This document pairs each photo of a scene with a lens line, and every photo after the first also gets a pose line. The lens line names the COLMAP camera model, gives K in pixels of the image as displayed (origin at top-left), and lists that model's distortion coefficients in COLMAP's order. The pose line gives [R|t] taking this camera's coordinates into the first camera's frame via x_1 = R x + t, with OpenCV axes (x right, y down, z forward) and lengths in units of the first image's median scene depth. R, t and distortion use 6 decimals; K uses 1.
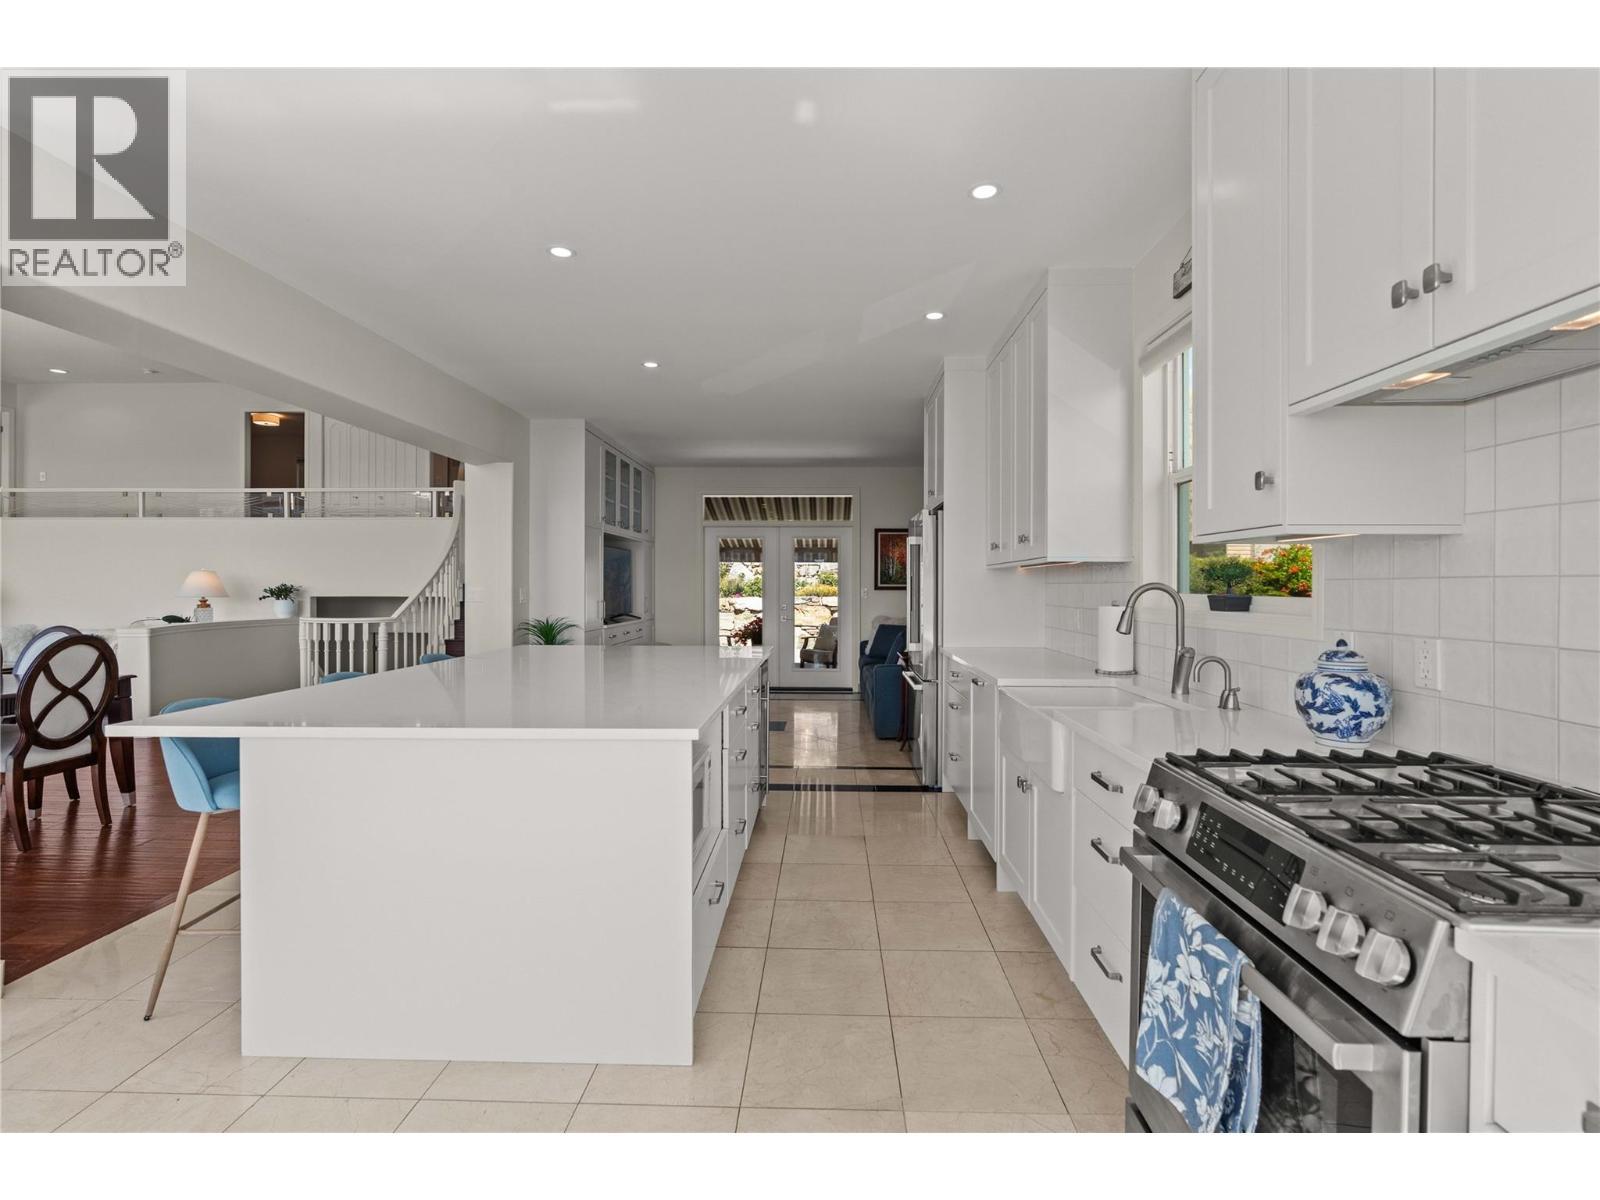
lens RADIAL K [[860.1, 0, 800.0], [0, 860.1, 600.0], [0, 0, 1]] dist [0.030372, 0.000099]
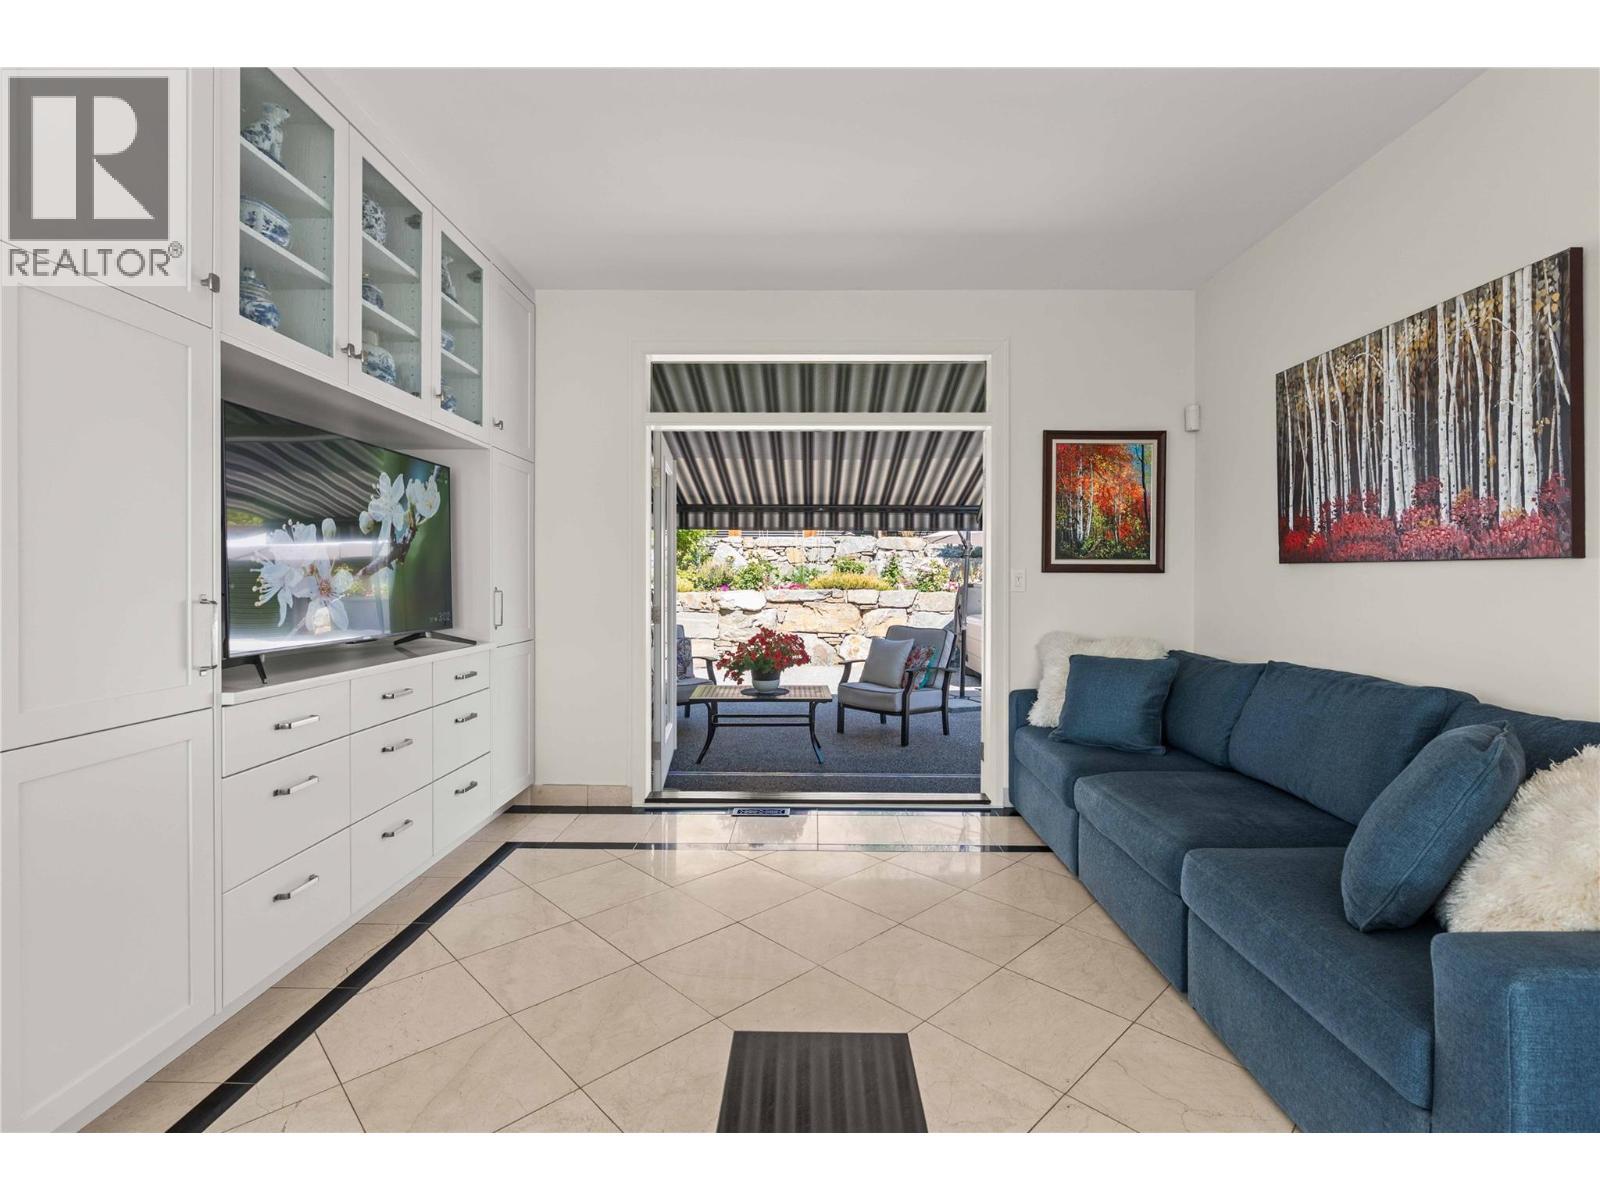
lens RADIAL K [[860.1, 0, 800.0], [0, 860.1, 600.0], [0, 0, 1]] dist [0.030372, 0.000099]
pose [[0.999856, -0.000667, 0.016965, -0.033941], [0.000553, 0.999977, 0.006749, -0.000646], [-0.016969, -0.006738, 0.999833, 0.449667]]
